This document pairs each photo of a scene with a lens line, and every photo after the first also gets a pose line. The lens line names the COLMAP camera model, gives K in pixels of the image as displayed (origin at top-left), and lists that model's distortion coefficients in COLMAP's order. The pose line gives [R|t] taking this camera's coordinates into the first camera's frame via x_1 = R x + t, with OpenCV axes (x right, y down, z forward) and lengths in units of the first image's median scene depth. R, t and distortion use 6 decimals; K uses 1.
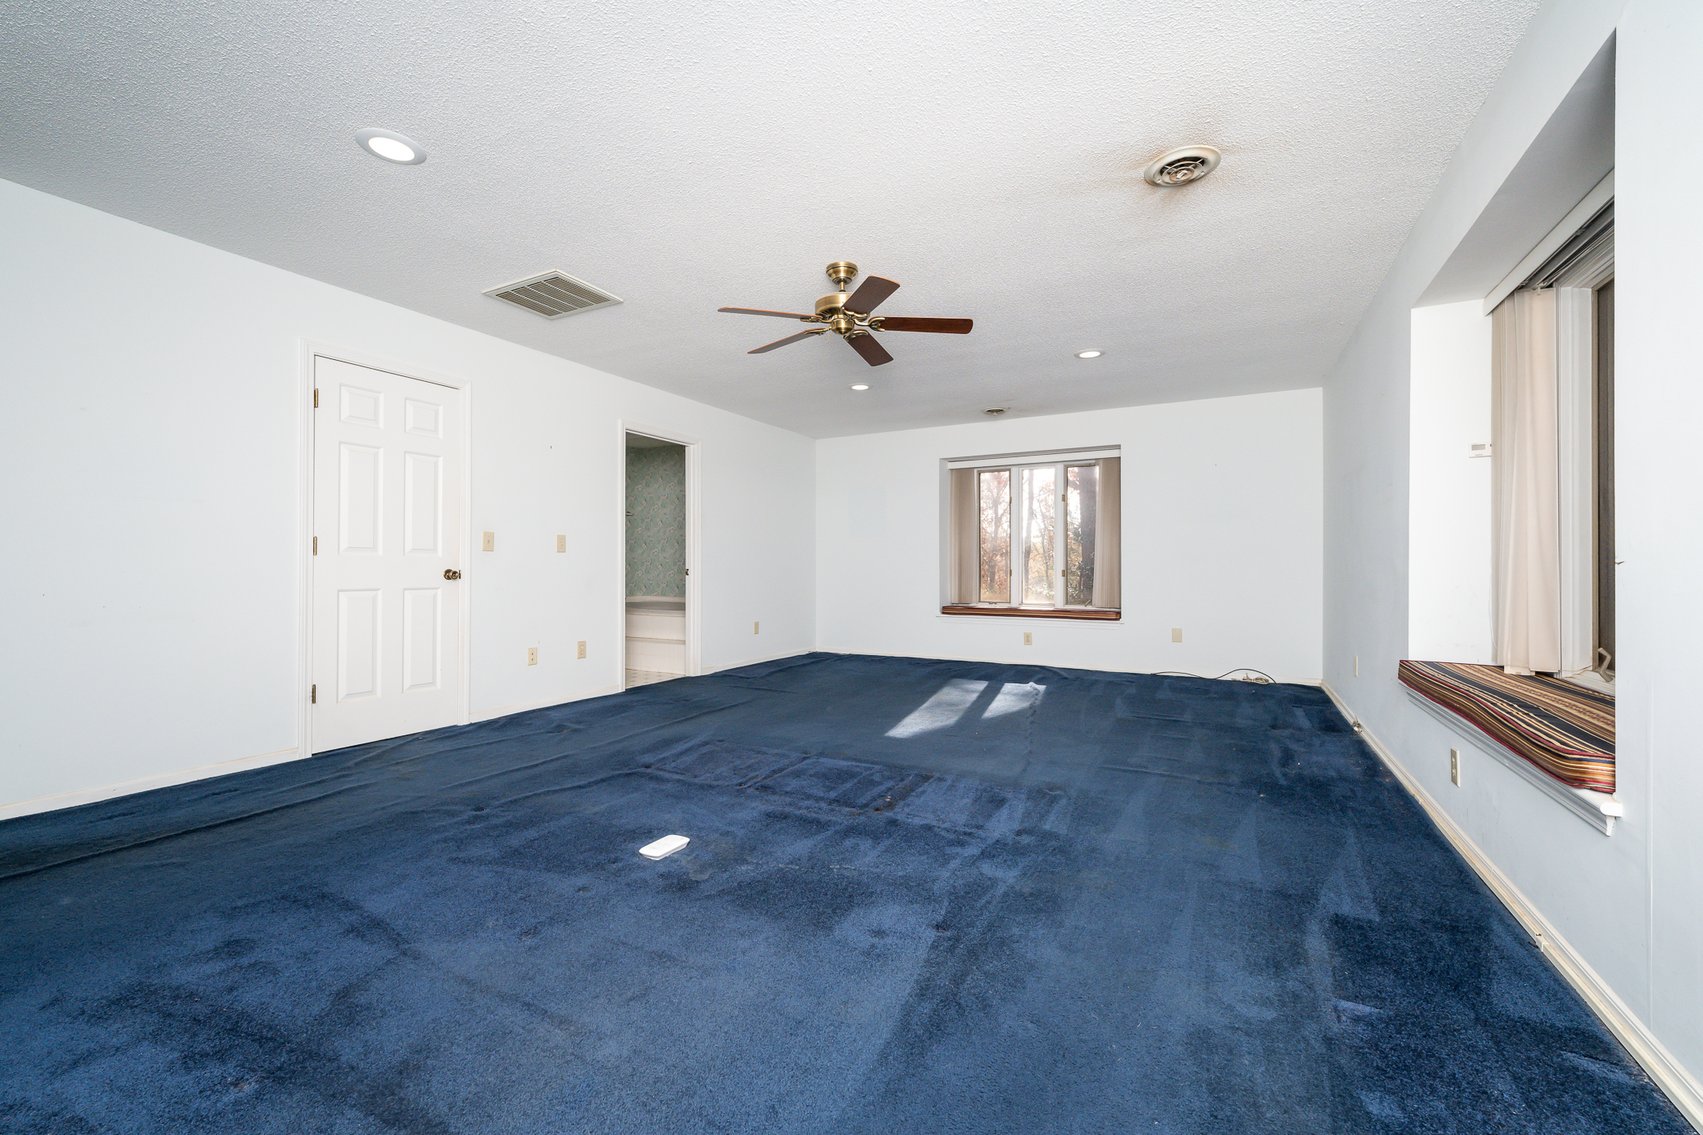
lens RADIAL K [[685.4, 0, 848.2], [0, 685.4, 564.3], [0, 0, 1]] dist [0.003452, 0.000163]
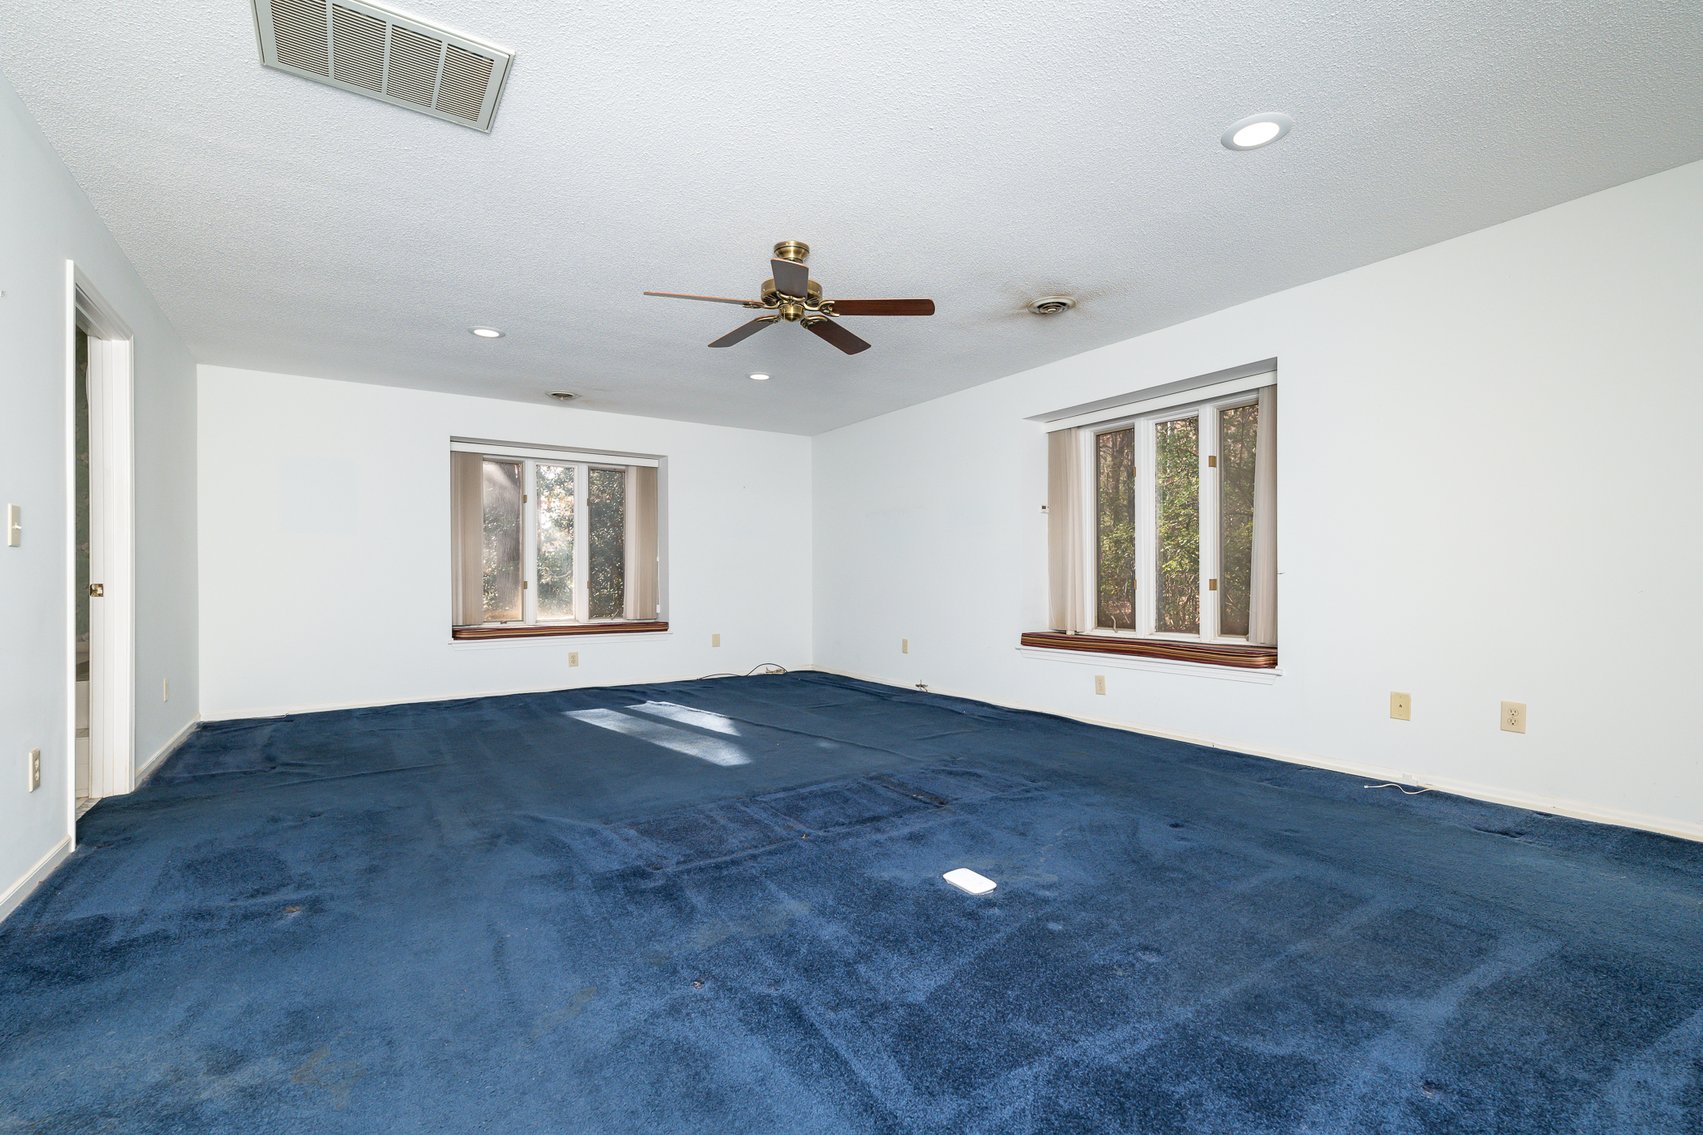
lens RADIAL K [[753.6, 0, 845.6], [0, 753.6, 575.2], [0, 0, 1]] dist [-0.012117, -0.000356]
pose [[0.475011, 0.001445, 0.879978, -0.445570], [-0.001141, 0.999999, -0.001026, 0.001755], [-0.879979, -0.000516, 0.475013, 0.242276]]
